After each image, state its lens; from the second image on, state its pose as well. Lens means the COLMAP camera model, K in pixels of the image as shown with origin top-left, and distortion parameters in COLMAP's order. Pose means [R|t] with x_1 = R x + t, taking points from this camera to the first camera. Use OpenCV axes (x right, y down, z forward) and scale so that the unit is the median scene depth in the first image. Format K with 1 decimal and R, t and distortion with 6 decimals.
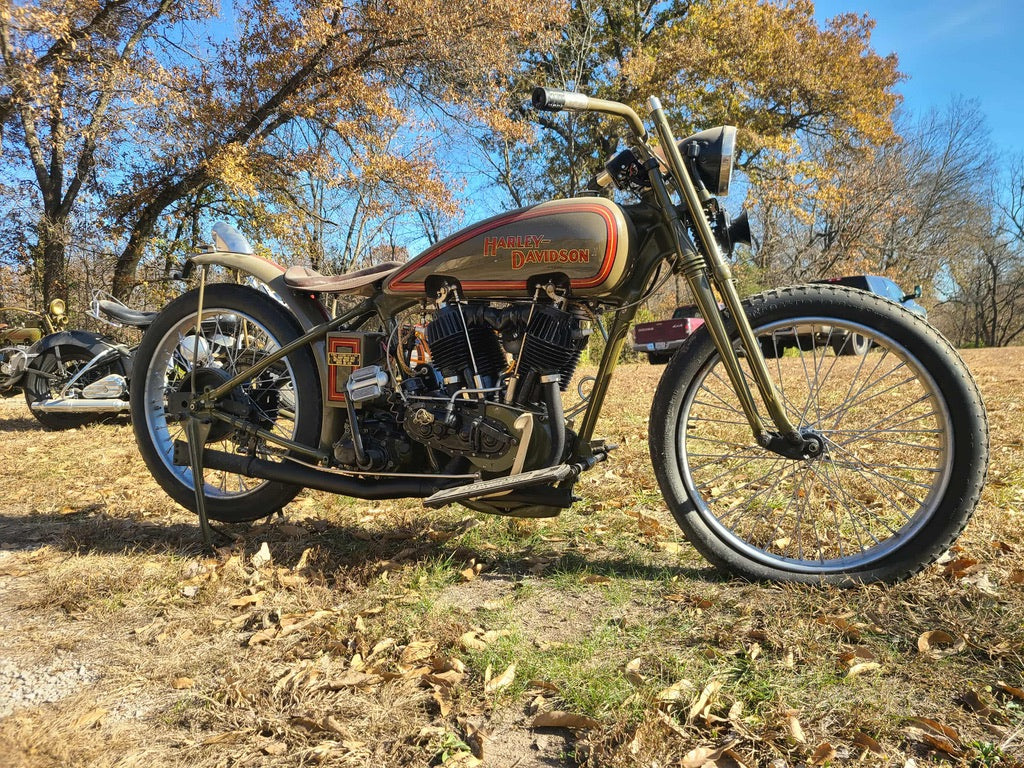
lens RADIAL K [[774.6, 0, 517.1], [0, 774.6, 372.8], [0, 0, 1]] dist [0.039962, -0.009498]
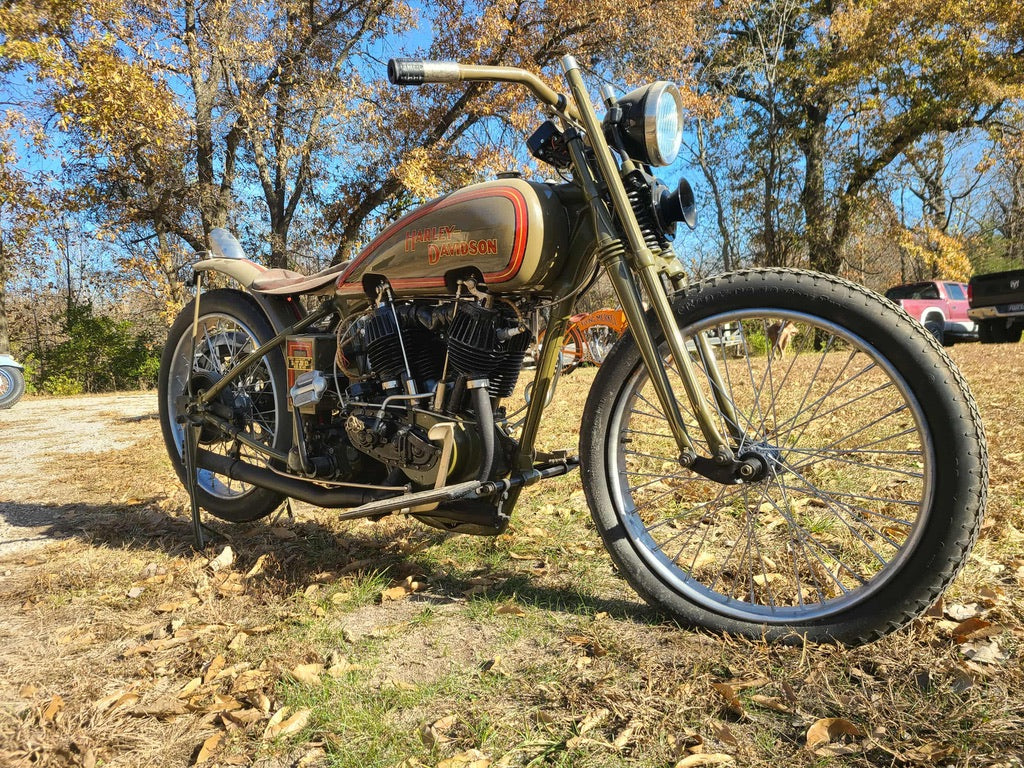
lens RADIAL K [[775.3, 0, 515.5], [0, 775.3, 379.8], [0, 0, 1]] dist [0.044801, -0.023862]
pose [[0.964549, -0.004504, -0.263865, 0.309890], [0.010362, 0.999730, 0.020815, -0.015076], [0.263700, -0.022811, 0.964335, 0.132550]]
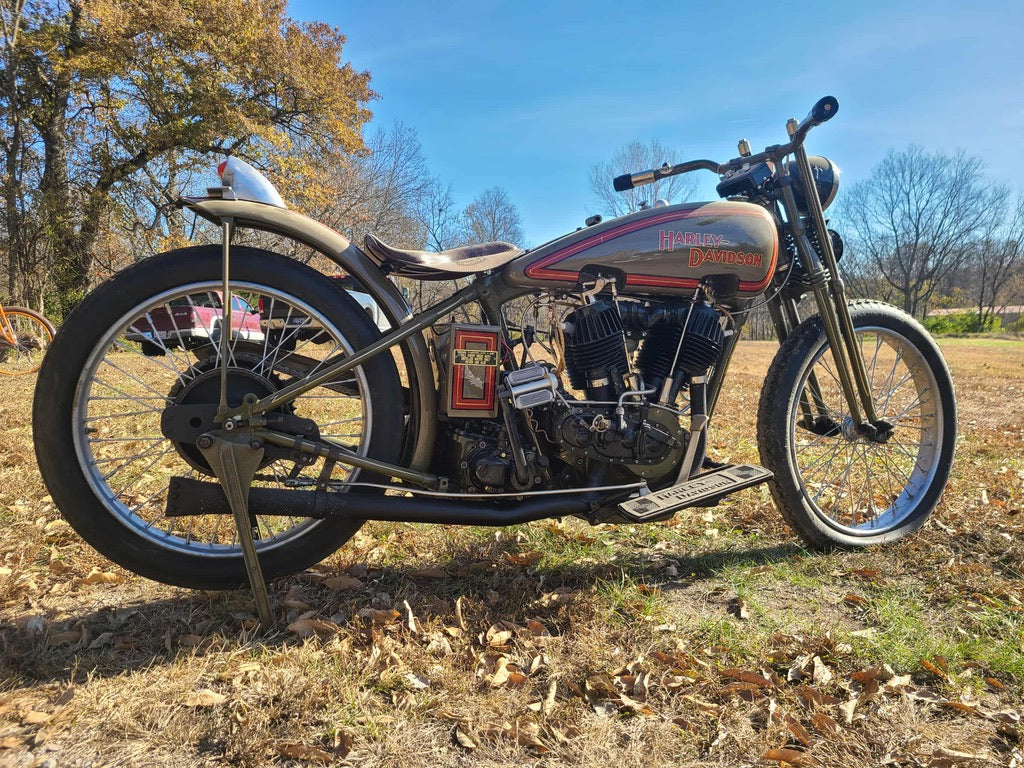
lens RADIAL K [[774.6, 0, 517.1], [0, 774.6, 372.8], [0, 0, 1]] dist [0.039962, -0.009498]
pose [[0.772032, -0.006403, 0.635551, -0.735260], [-0.000400, 0.999944, 0.010559, -0.010658], [-0.635583, -0.008407, 0.771986, 0.361661]]
